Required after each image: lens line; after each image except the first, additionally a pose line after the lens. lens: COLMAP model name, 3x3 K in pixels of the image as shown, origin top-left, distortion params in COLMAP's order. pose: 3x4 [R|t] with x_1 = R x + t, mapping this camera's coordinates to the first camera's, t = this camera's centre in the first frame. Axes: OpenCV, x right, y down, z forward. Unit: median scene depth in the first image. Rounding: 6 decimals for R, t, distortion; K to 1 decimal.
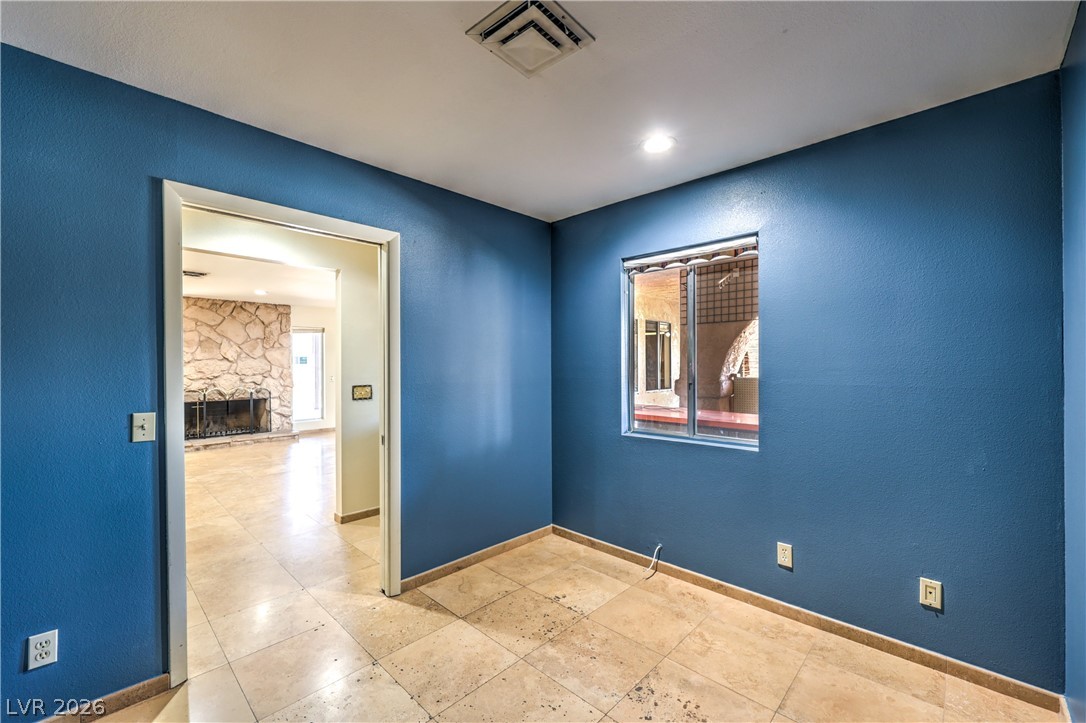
lens RADIAL K [[443.5, 0, 537.4], [0, 443.5, 366.3], [0, 0, 1]] dist [-0.001566, 0.000813]
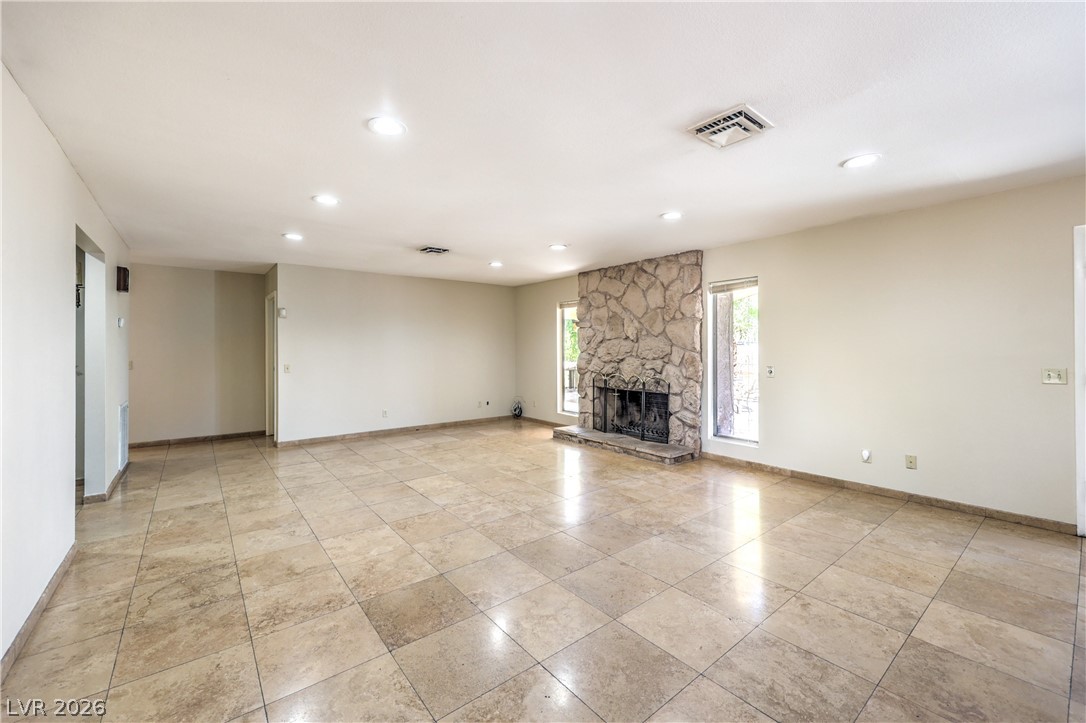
lens RADIAL K [[443.5, 0, 539.1], [0, 443.5, 341.7], [0, 0, 1]] dist [-0.001566, 0.000813]
pose [[-0.142322, -0.007659, -0.989791, 0.099809], [-0.000881, 0.999971, -0.007611, -0.003167], [0.989820, -0.000211, -0.142325, 0.922237]]
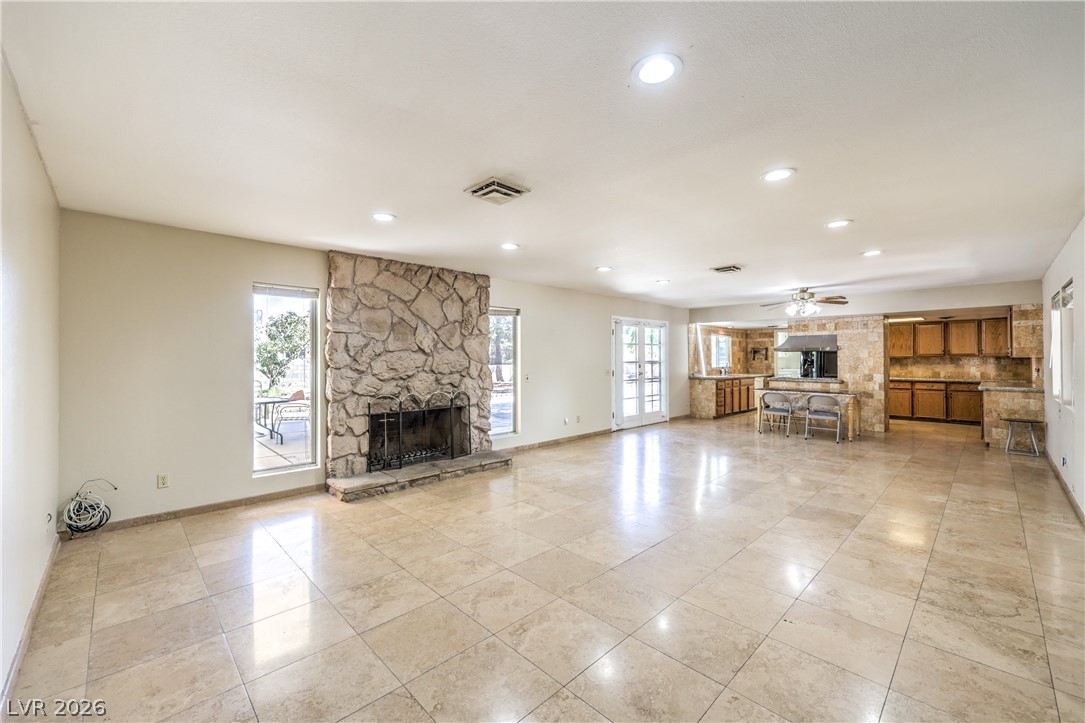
lens RADIAL K [[443.0, 0, 543.6], [0, 443.0, 358.0], [0, 0, 1]] dist [-0.001566, 0.000813]
pose [[0.999660, 0.002772, -0.025938, -0.477838], [-0.002965, 0.999968, -0.007400, 0.000084], [0.025916, 0.007474, 0.999636, 0.305861]]
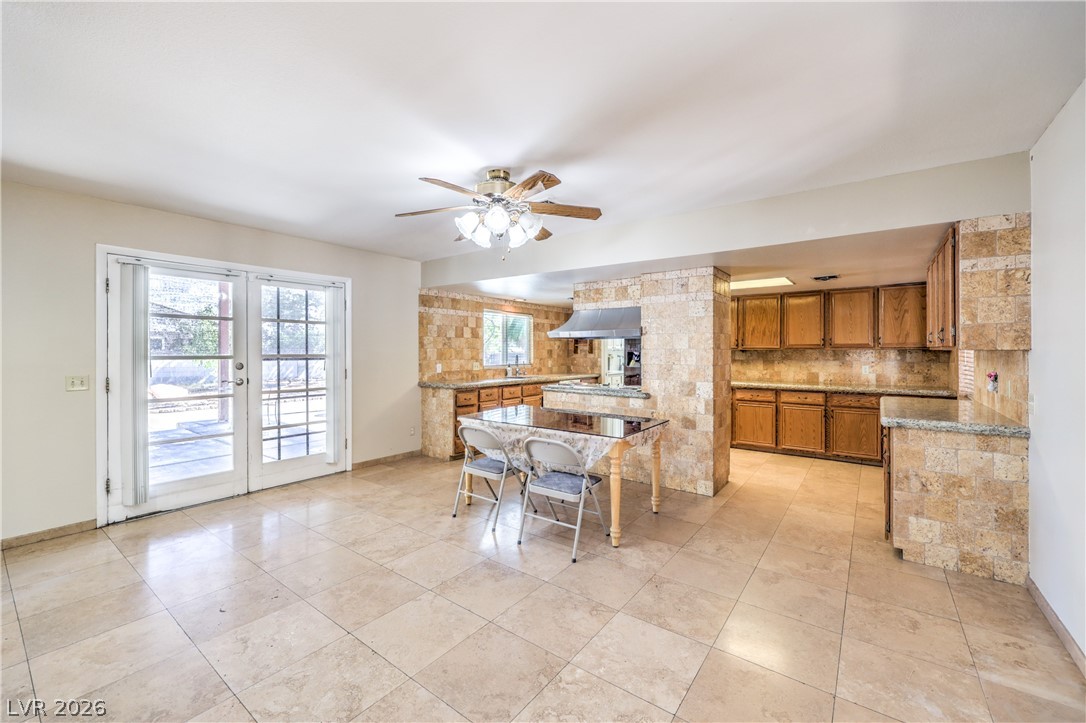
lens RADIAL K [[443.5, 0, 547.0], [0, 443.5, 354.5], [0, 0, 1]] dist [-0.001566, 0.000813]
pose [[0.991603, 0.004915, 0.129226, 0.027888], [-0.005202, 0.999985, 0.001881, -0.005179], [-0.129215, -0.002538, 0.991613, 0.866724]]
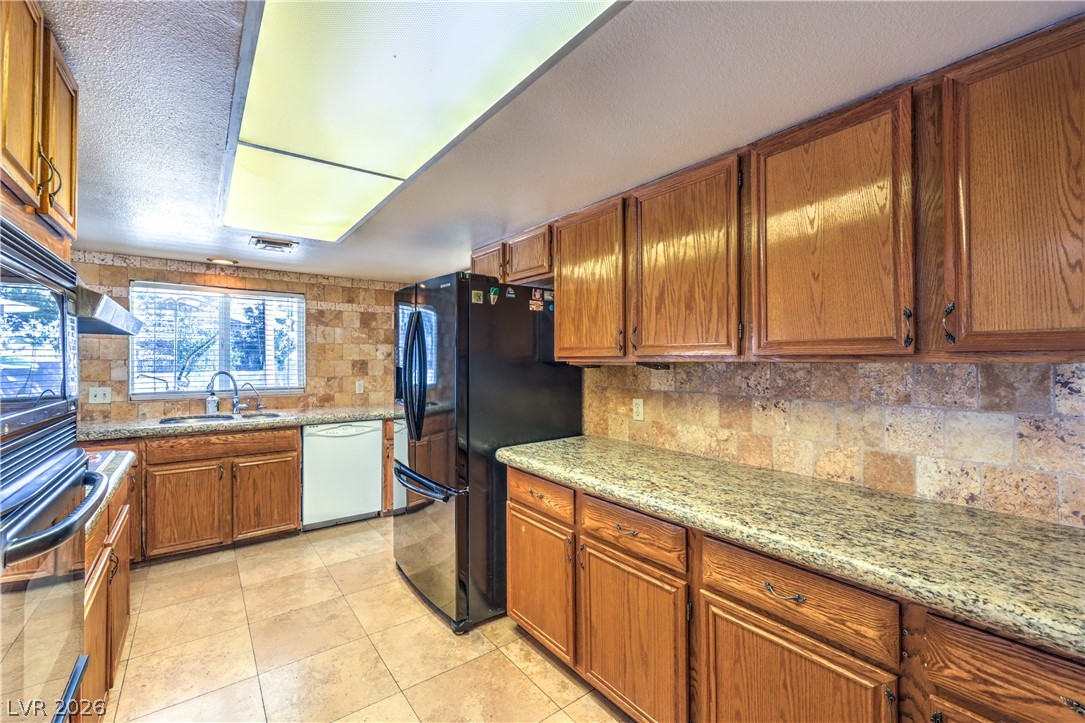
lens RADIAL K [[443.0, 0, 550.3], [0, 443.0, 359.0], [0, 0, 1]] dist [-0.001566, 0.000813]
pose [[0.986432, 0.005757, -0.164071, 0.468521], [-0.007143, 0.999944, -0.007860, -0.013245], [0.164017, 0.008925, 0.986417, 1.352414]]
